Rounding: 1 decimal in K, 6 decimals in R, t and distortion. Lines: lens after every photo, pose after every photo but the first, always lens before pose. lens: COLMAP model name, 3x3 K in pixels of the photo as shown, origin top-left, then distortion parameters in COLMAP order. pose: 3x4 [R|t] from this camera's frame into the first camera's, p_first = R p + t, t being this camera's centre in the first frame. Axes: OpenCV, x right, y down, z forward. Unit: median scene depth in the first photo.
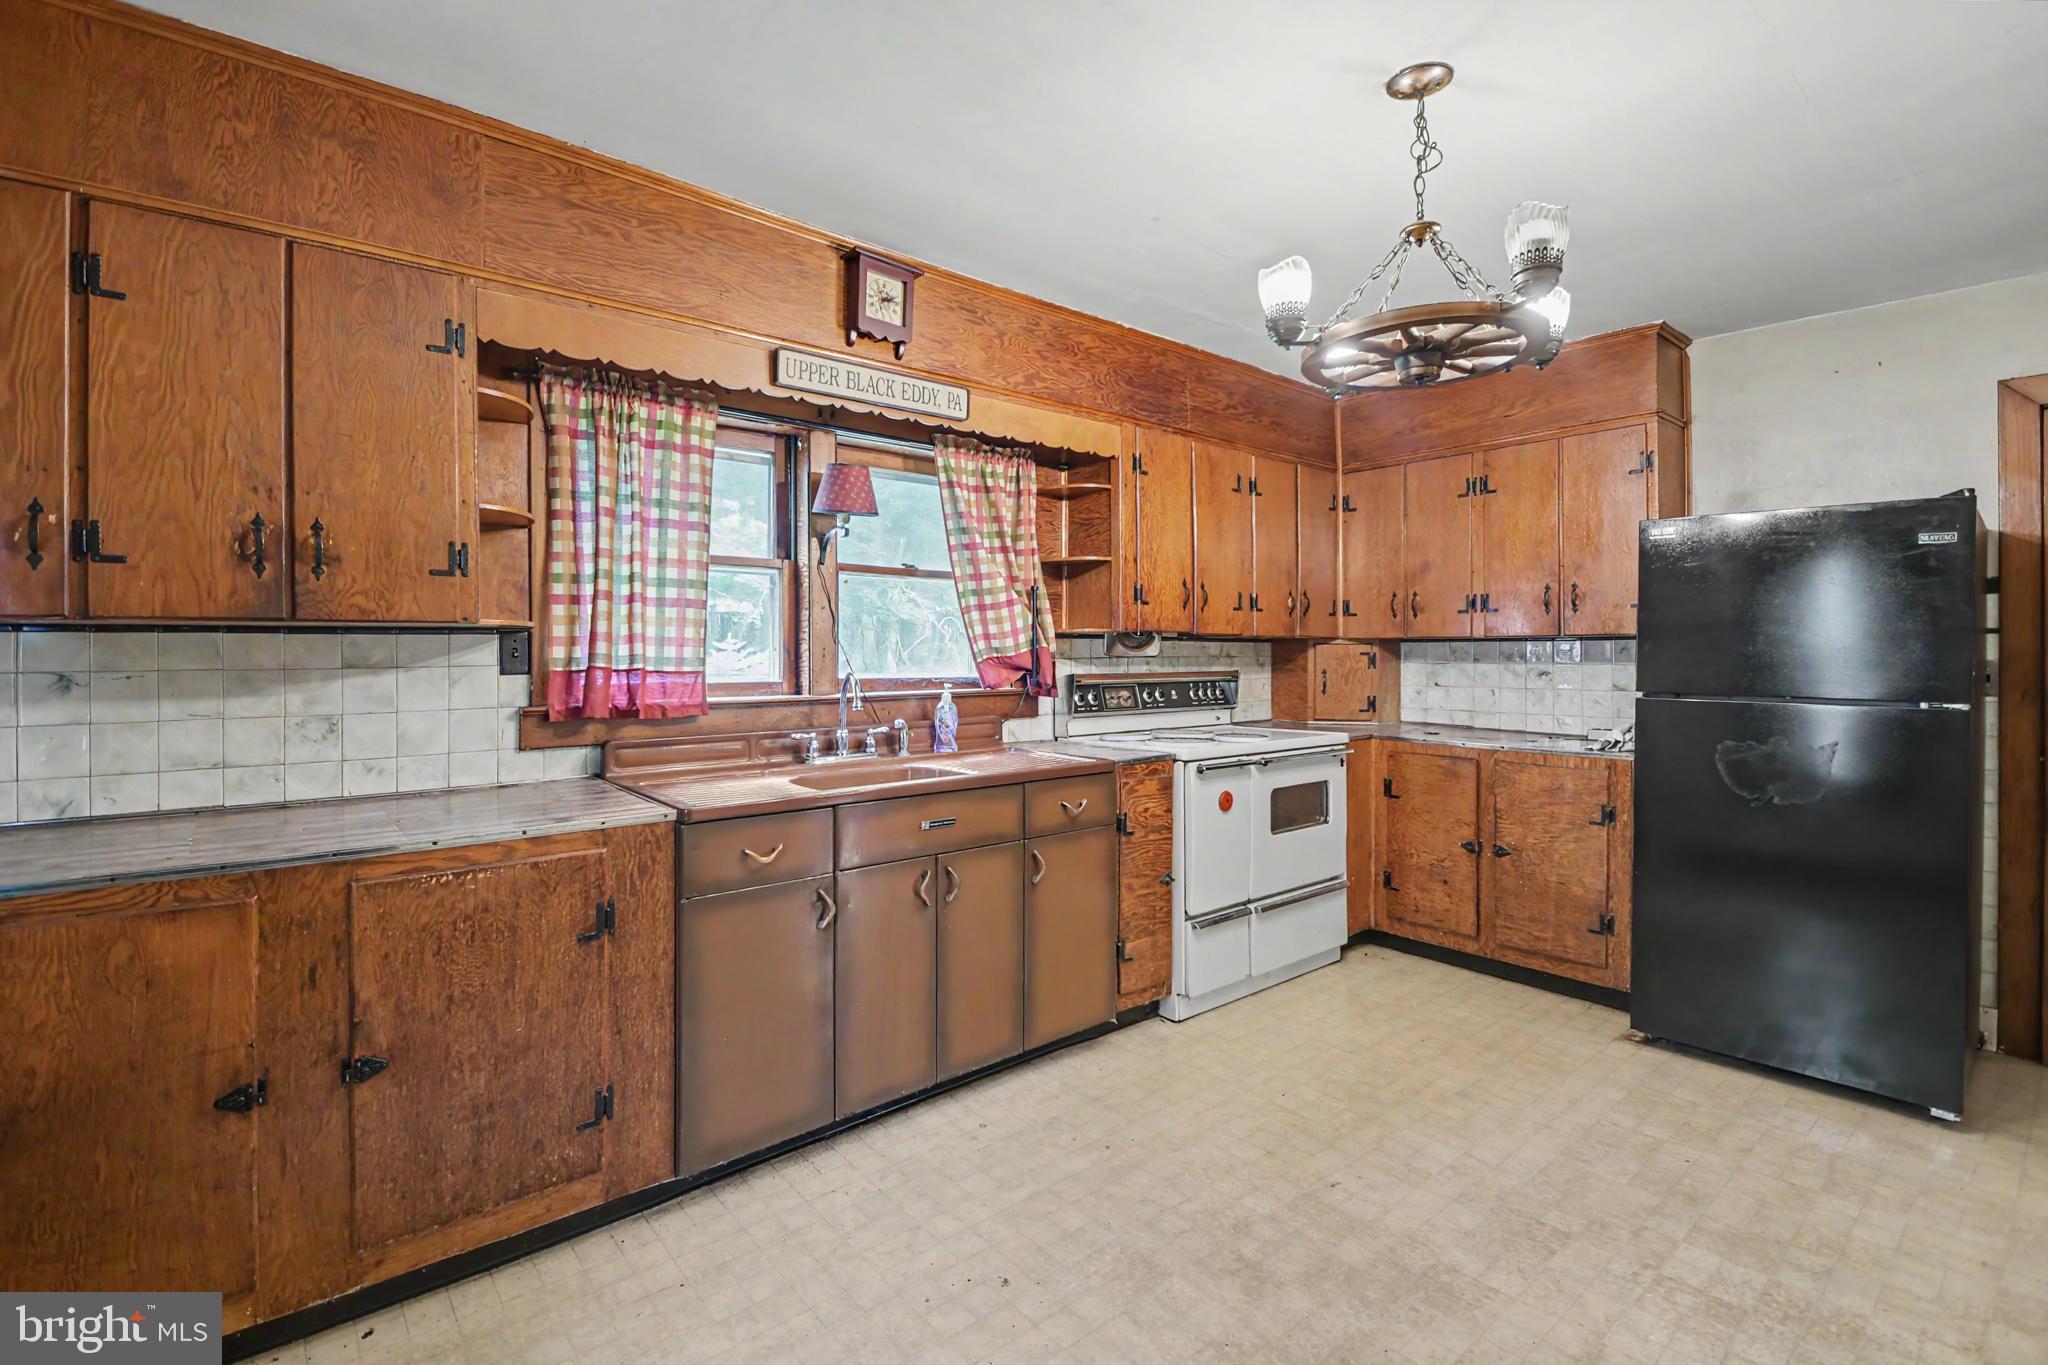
lens RADIAL K [[937.4, 0, 1013.8], [0, 937.4, 650.6], [0, 0, 1]] dist [-0.000179, -0.020114]
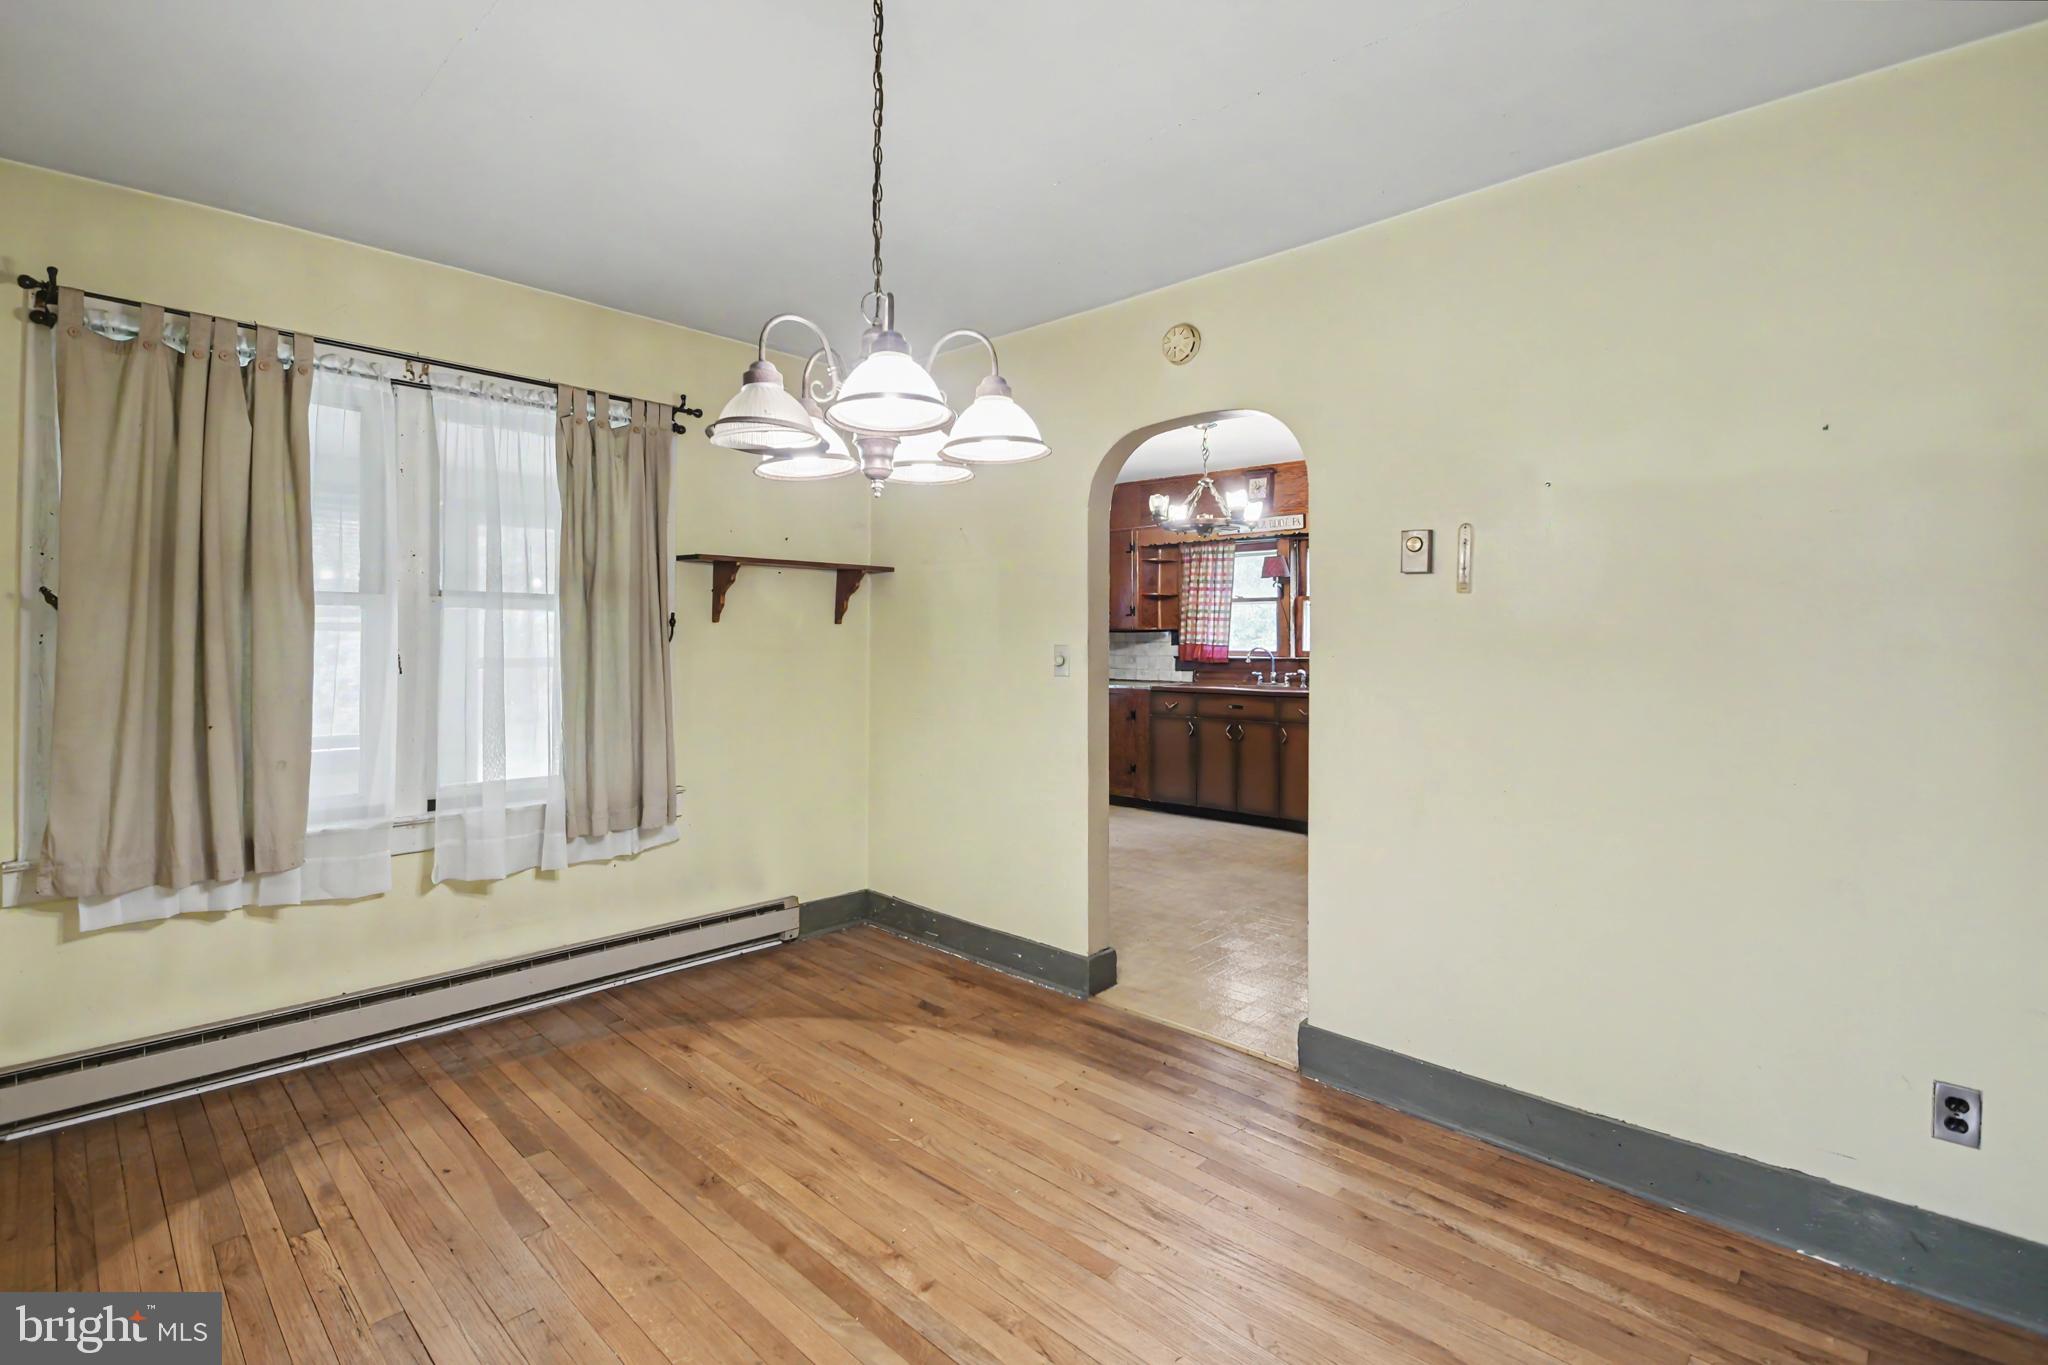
lens RADIAL K [[922.7, 0, 1024.1], [0, 922.7, 629.2], [0, 0, 1]] dist [-0.000875, -0.010442]
pose [[0.122178, -0.003612, -0.992502, 2.374819], [-0.001317, 0.999992, -0.003801, -0.013443], [0.992507, 0.001771, 0.122172, 0.145570]]
